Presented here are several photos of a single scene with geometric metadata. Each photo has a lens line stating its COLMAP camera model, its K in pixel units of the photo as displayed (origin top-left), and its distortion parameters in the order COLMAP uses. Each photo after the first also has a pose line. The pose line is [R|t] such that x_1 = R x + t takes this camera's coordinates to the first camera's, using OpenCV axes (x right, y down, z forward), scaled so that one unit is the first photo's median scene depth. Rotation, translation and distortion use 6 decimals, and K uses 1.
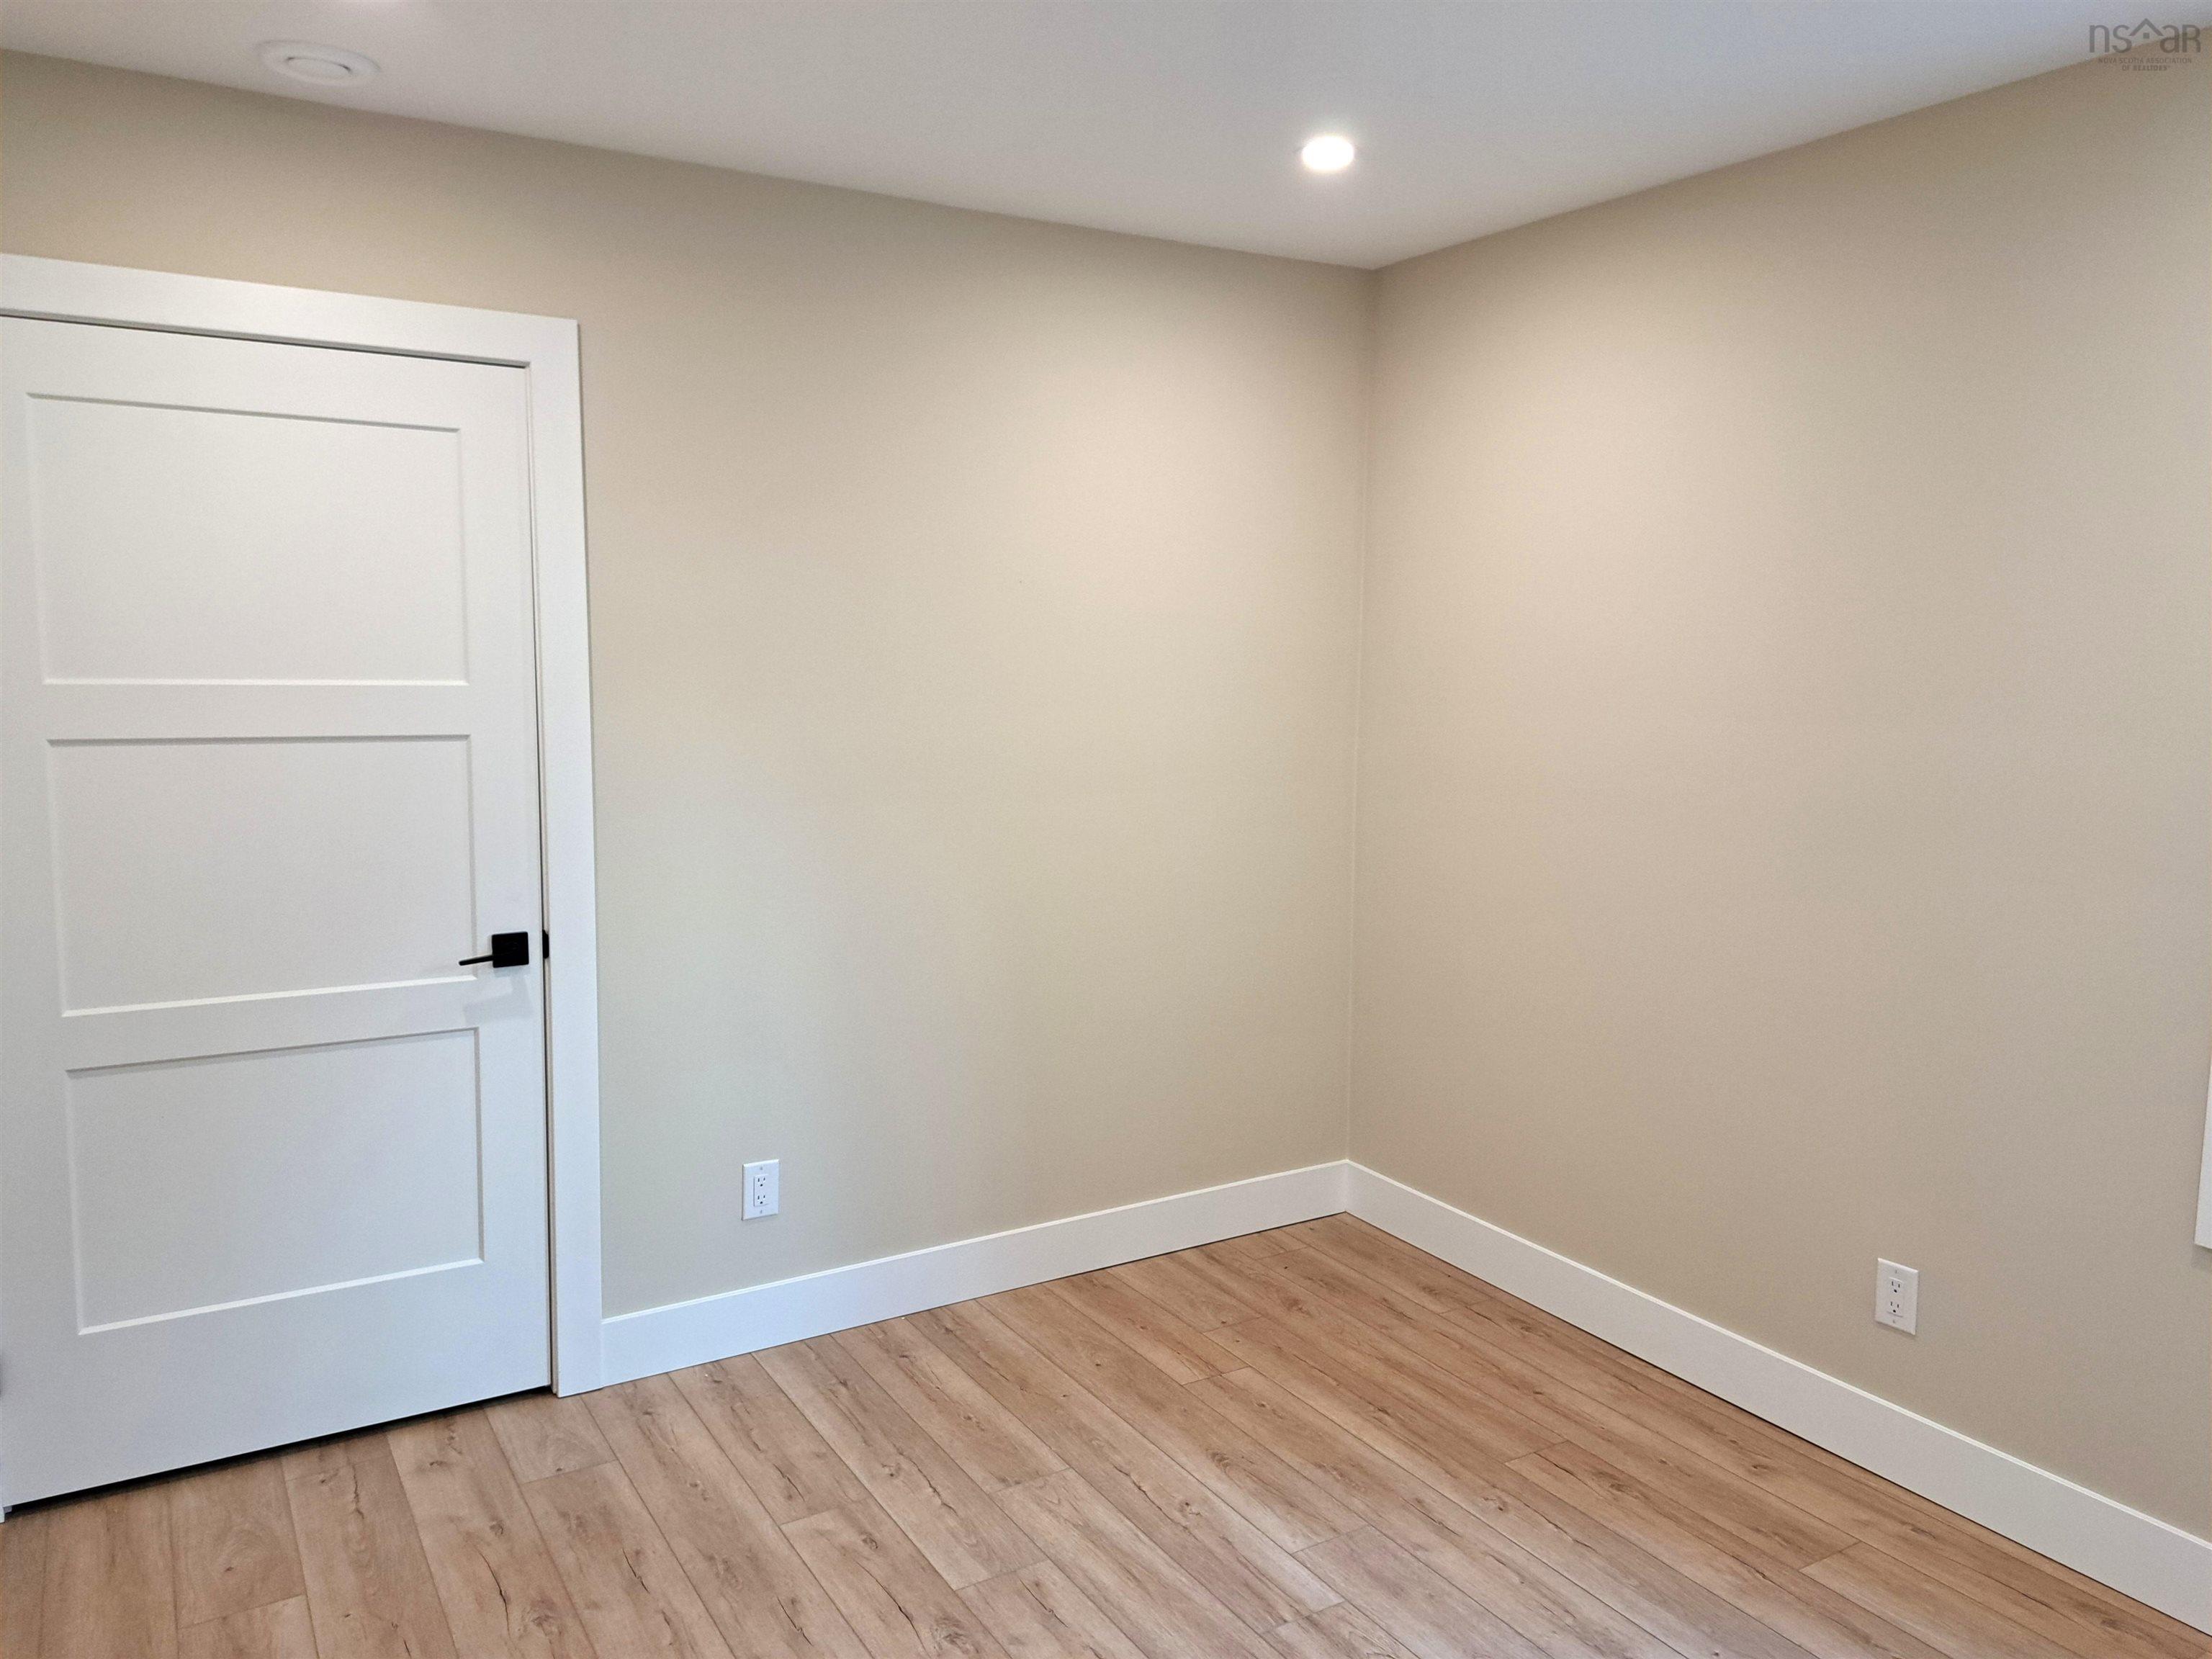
lens RADIAL K [[1602.1, 0, 1115.0], [0, 1602.1, 829.9], [0, 0, 1]] dist [0.070164, -0.041956]
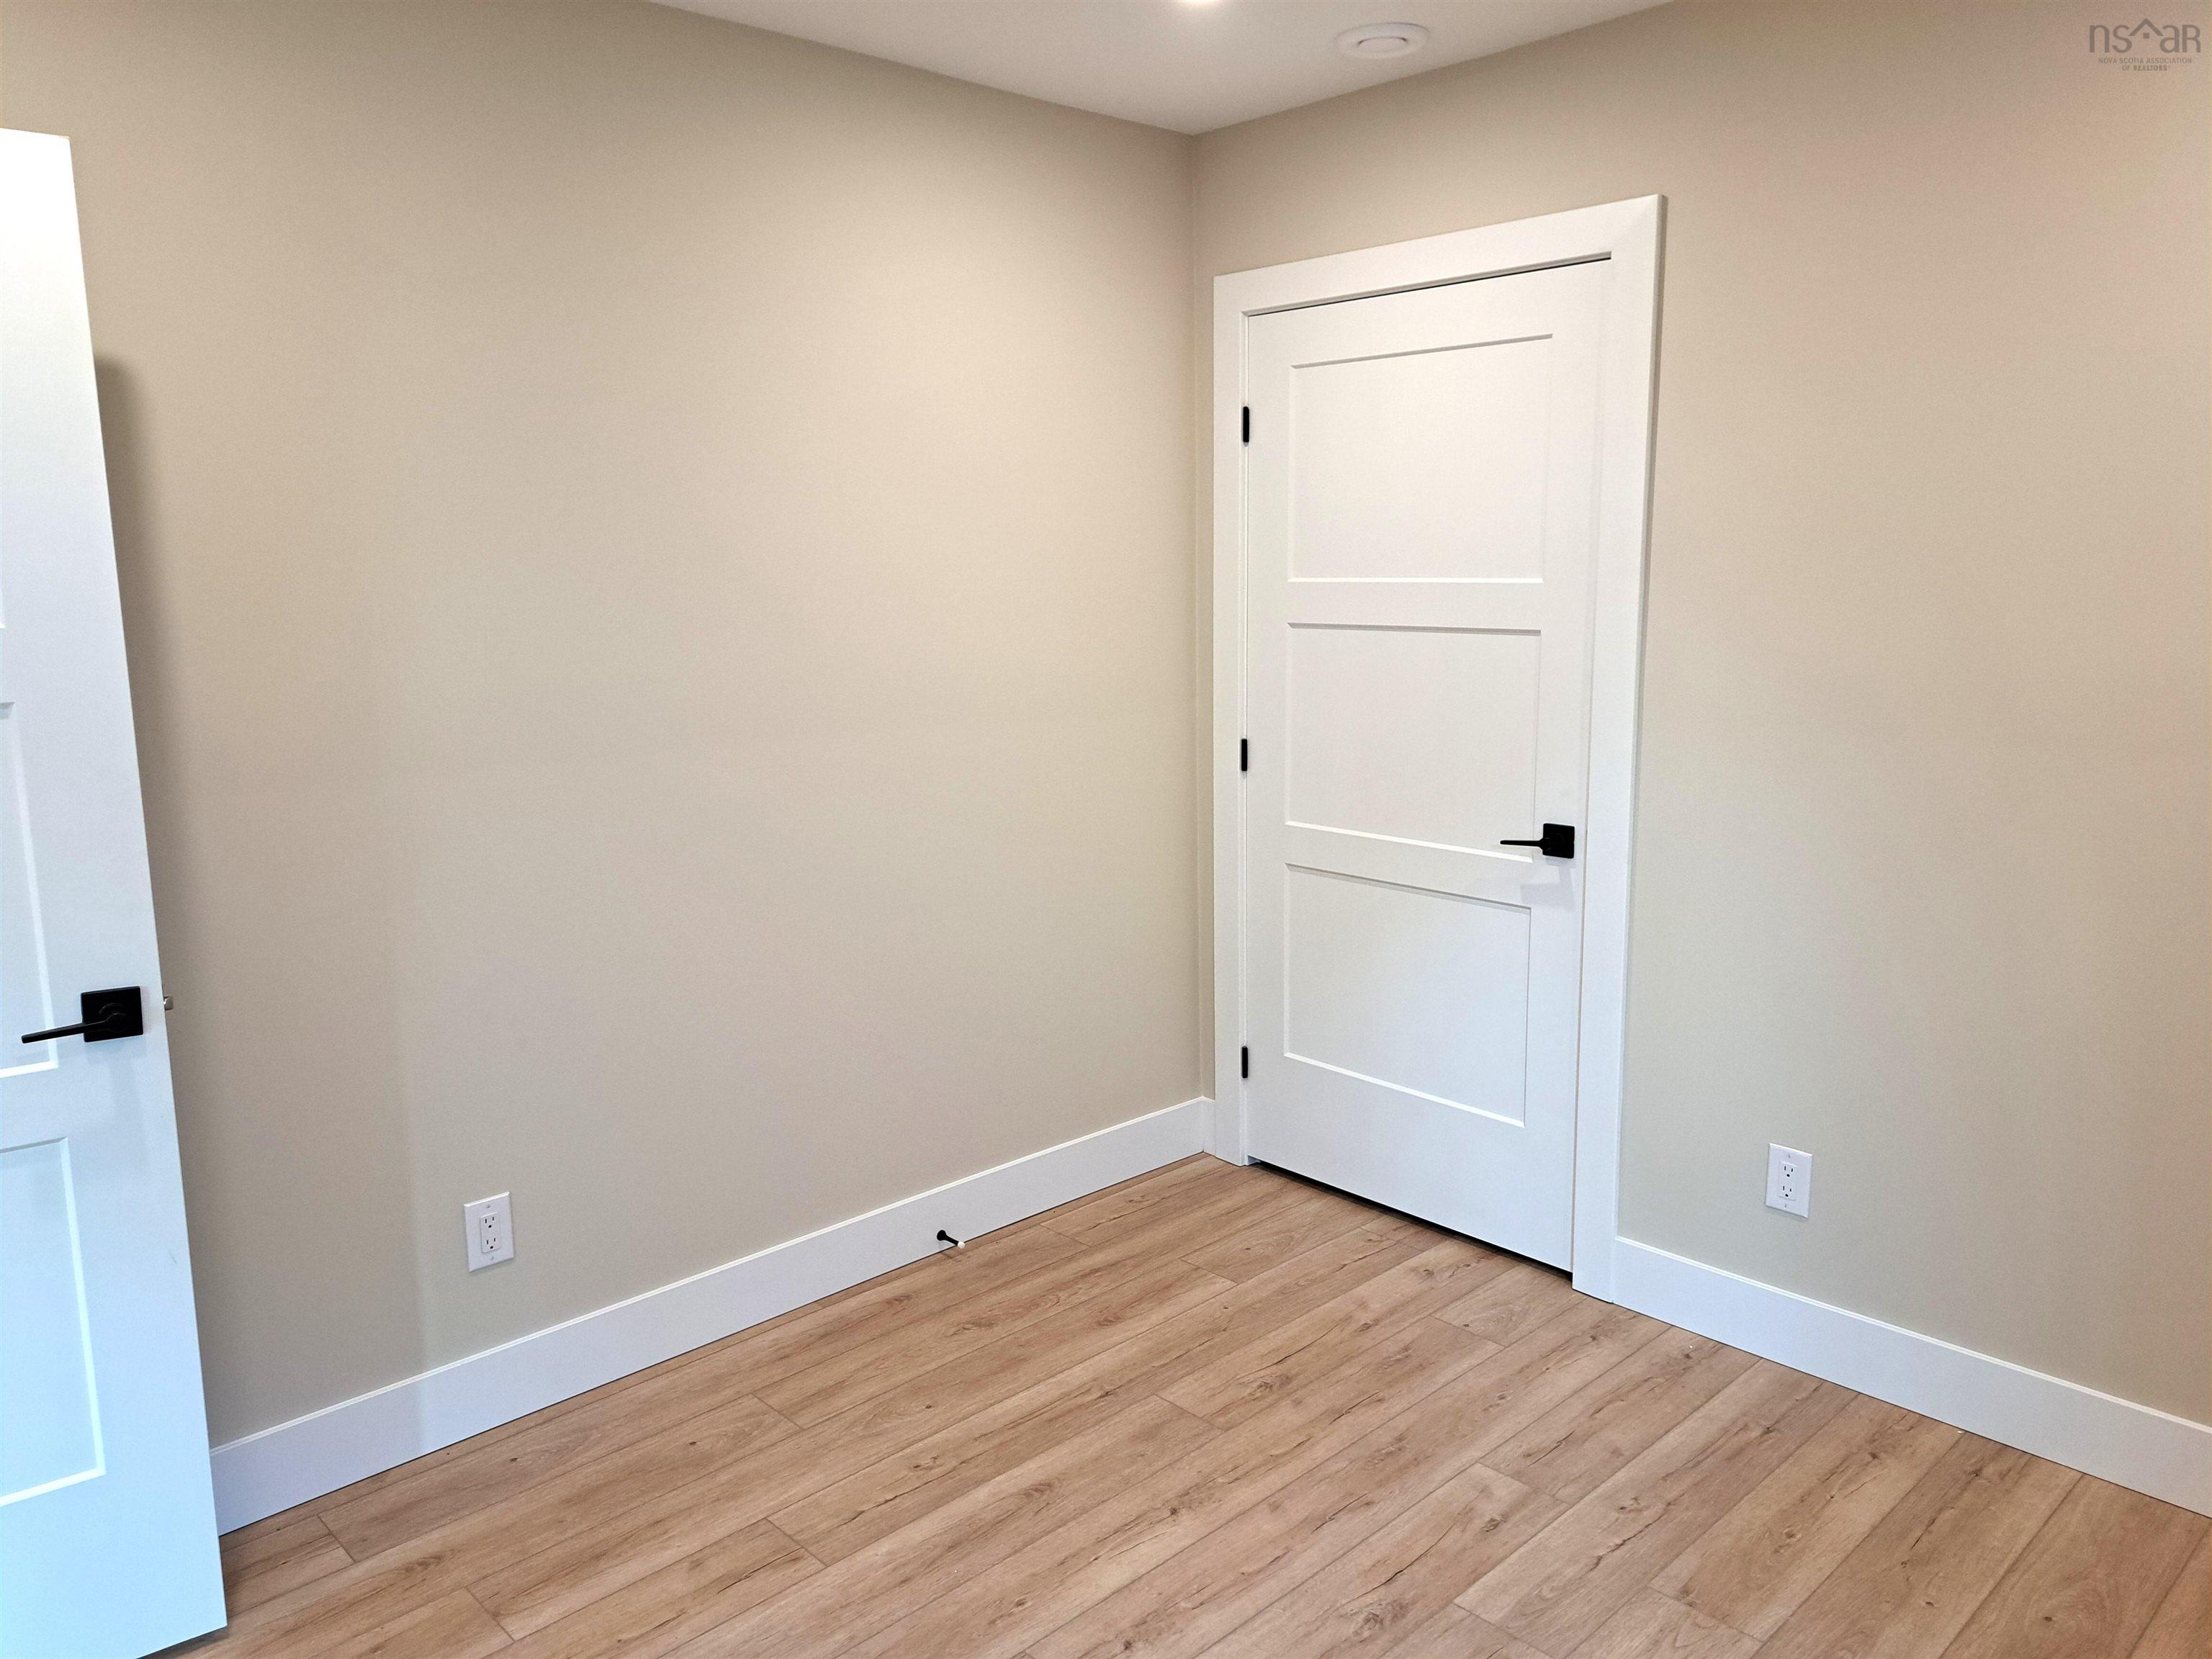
lens RADIAL K [[1602.1, 0, 1126.0], [0, 1602.1, 818.0], [0, 0, 1]] dist [0.070164, -0.041956]
pose [[0.229226, 0.151396, -0.961527, 0.567933], [-0.106221, 0.985821, 0.129898, -0.046117], [0.967560, 0.072358, 0.242057, 0.502627]]
